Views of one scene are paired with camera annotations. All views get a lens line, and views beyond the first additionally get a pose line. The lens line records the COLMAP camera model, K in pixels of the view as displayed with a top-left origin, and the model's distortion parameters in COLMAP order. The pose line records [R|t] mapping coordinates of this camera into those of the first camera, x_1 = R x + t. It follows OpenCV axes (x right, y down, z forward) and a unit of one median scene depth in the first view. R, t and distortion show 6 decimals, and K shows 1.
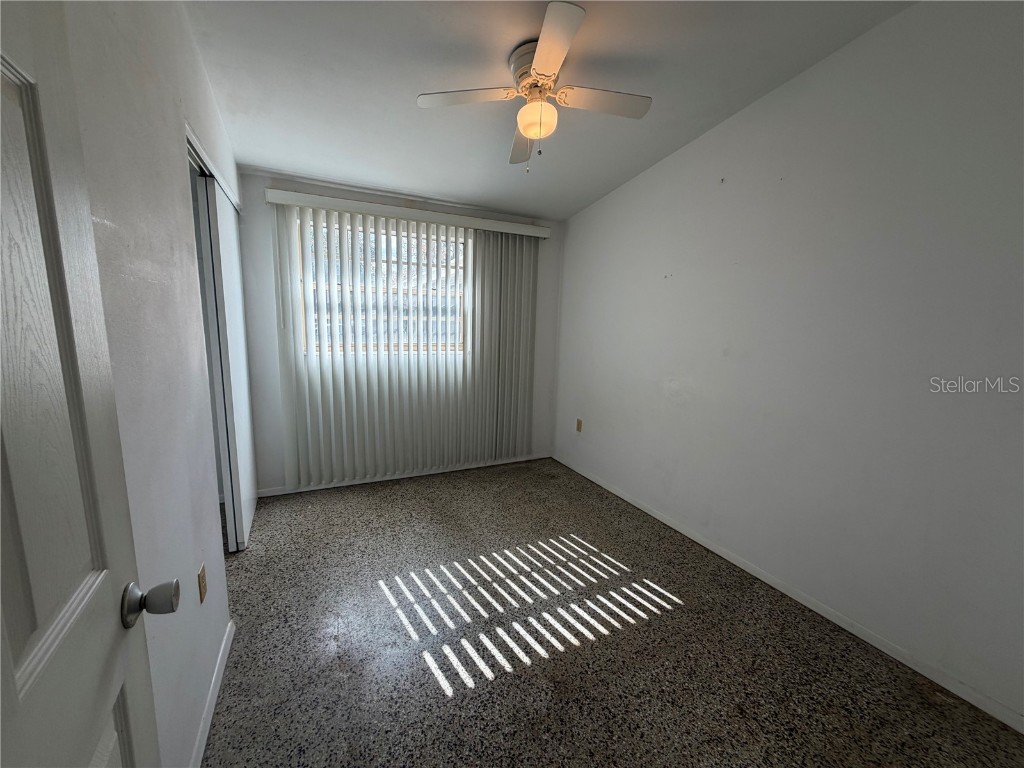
lens RADIAL K [[411.9, 0, 511.0], [0, 411.9, 381.3], [0, 0, 1]] dist [0.000675, 0.000056]
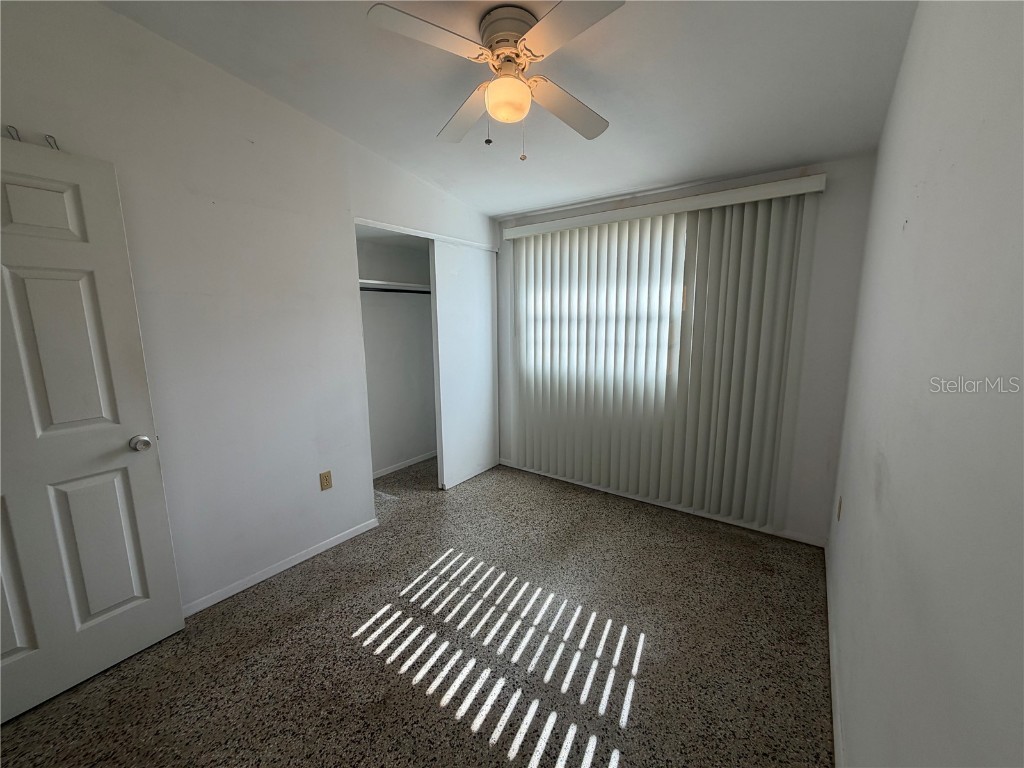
lens RADIAL K [[411.9, 0, 511.0], [0, 411.9, 381.3], [0, 0, 1]] dist [0.000675, 0.000056]
pose [[0.454550, 0.102372, -0.884819, 0.726110], [-0.108721, 0.992322, 0.058957, -0.084543], [0.884061, 0.069400, 0.462190, 0.527920]]
